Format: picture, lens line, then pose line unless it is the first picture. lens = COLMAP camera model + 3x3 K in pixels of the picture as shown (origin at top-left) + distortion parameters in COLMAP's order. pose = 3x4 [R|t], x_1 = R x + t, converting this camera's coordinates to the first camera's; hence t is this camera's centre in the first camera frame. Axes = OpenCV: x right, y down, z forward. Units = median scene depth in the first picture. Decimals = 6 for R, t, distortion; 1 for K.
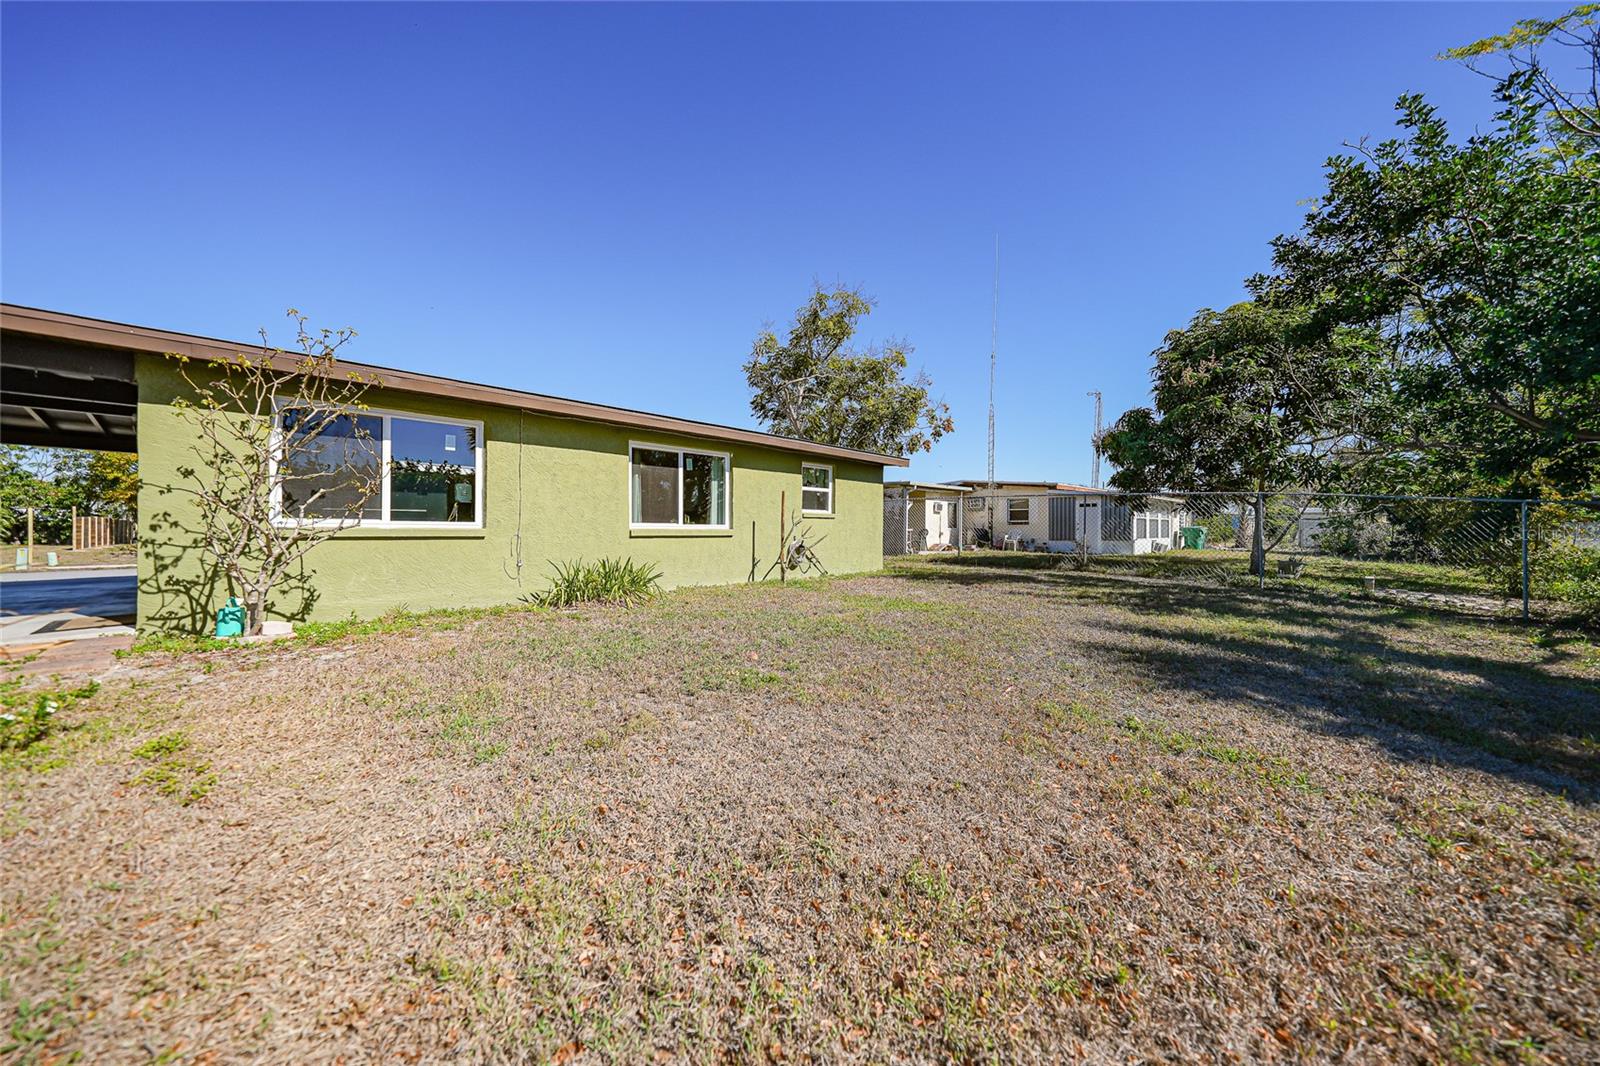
lens RADIAL K [[561.3, 0, 795.7], [0, 561.3, 530.2], [0, 0, 1]] dist [-0.023719, 0.002999]
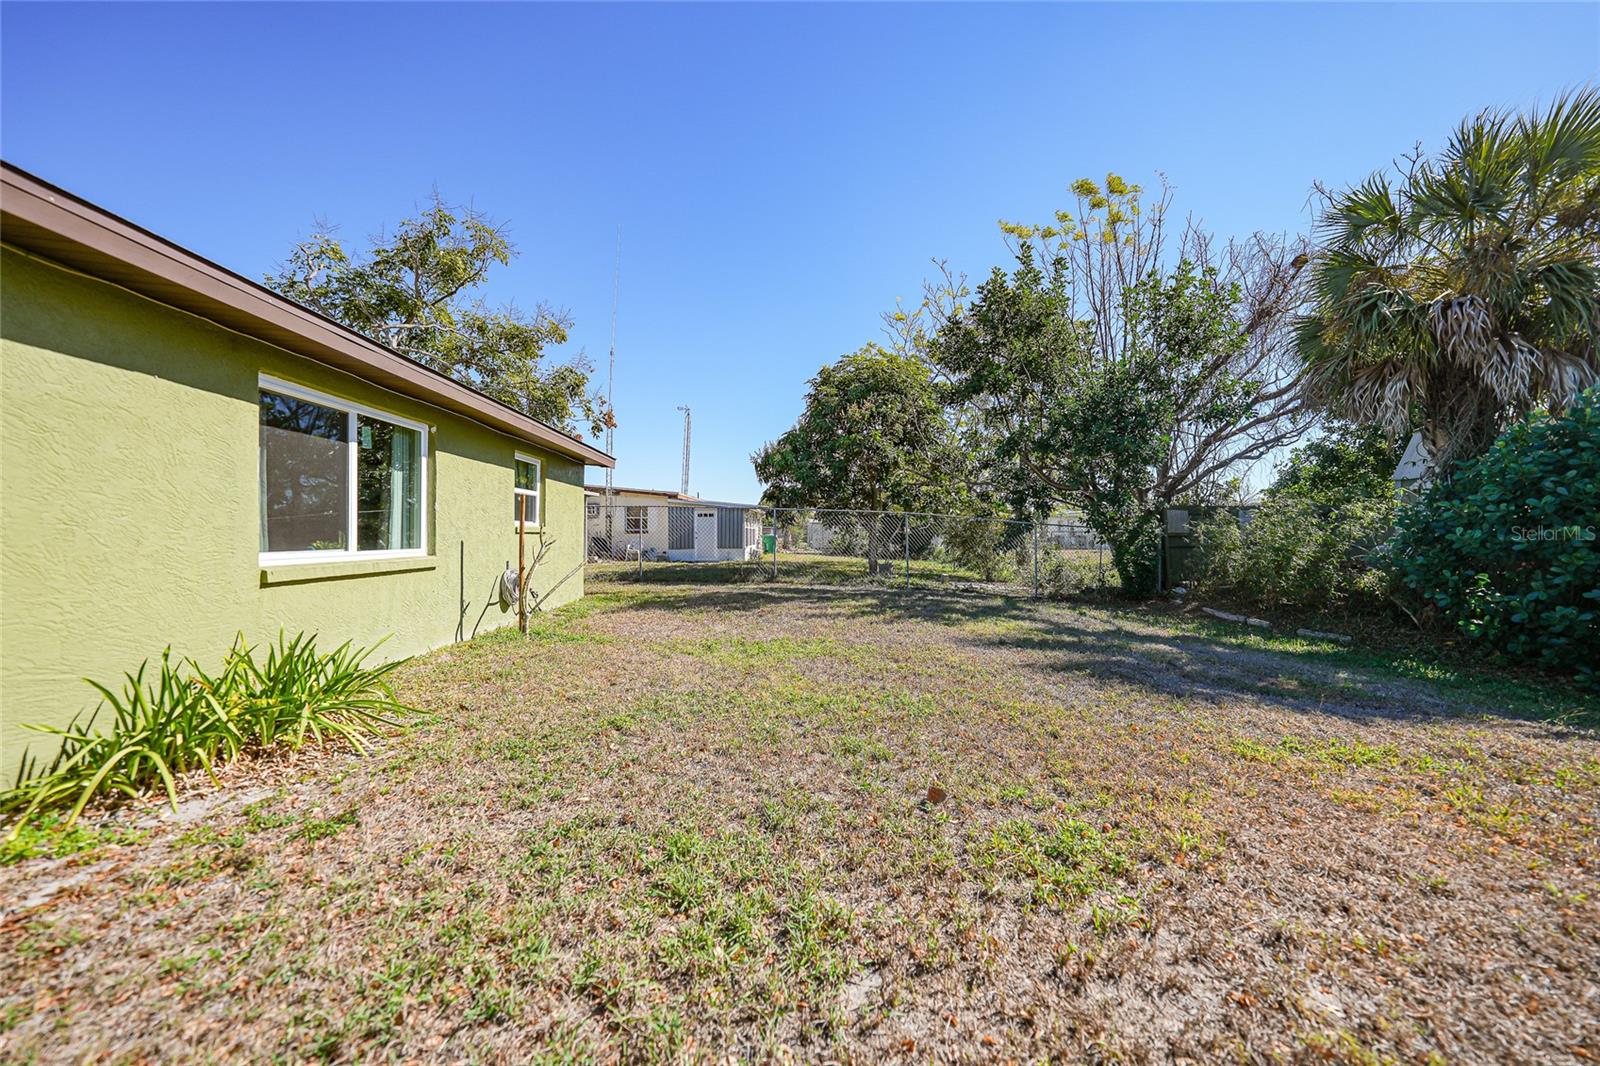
lens RADIAL K [[561.3, 0, 806.7], [0, 561.3, 535.9], [0, 0, 1]] dist [-0.023719, 0.002999]
pose [[0.678014, -0.006553, 0.735020, -0.217587], [0.003904, 0.999978, 0.005314, -0.018817], [-0.735038, -0.000733, 0.678025, 0.251467]]
